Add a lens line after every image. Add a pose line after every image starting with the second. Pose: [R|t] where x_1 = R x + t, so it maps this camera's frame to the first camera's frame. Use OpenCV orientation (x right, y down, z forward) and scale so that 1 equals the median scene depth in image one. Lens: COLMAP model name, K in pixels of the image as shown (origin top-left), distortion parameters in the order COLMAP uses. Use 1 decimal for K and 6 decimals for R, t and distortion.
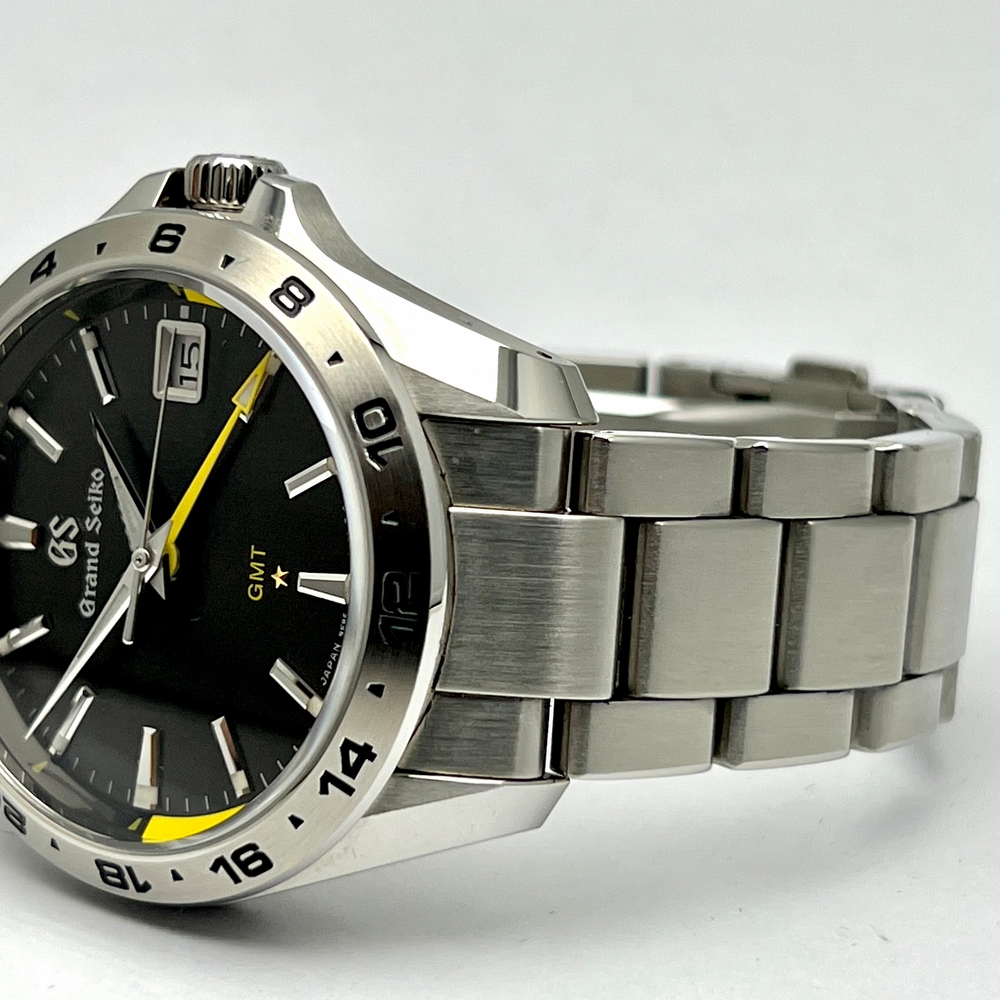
lens RADIAL K [[2858.2, 0, 500.0], [0, 2858.2, 500.0], [0, 0, 1]] dist [0.070000, 0.830511]
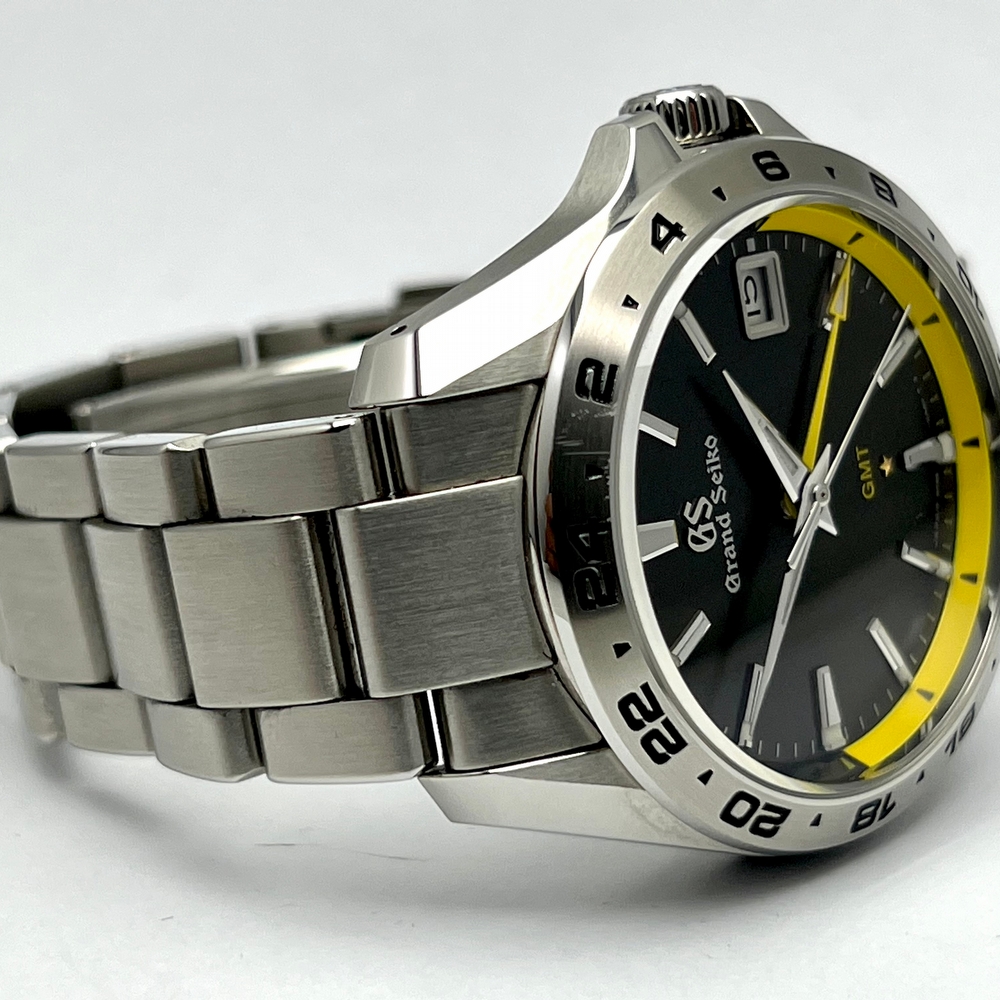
lens RADIAL K [[2858.2, 0, 500.0], [0, 2858.2, 500.0], [0, 0, 1]] dist [0.070000, 0.830511]
pose [[0.182297, -0.234350, 0.954907, -1.065905], [0.265494, 0.946839, 0.181685, -0.181694], [-0.946721, 0.220401, 0.234824, 0.867024]]
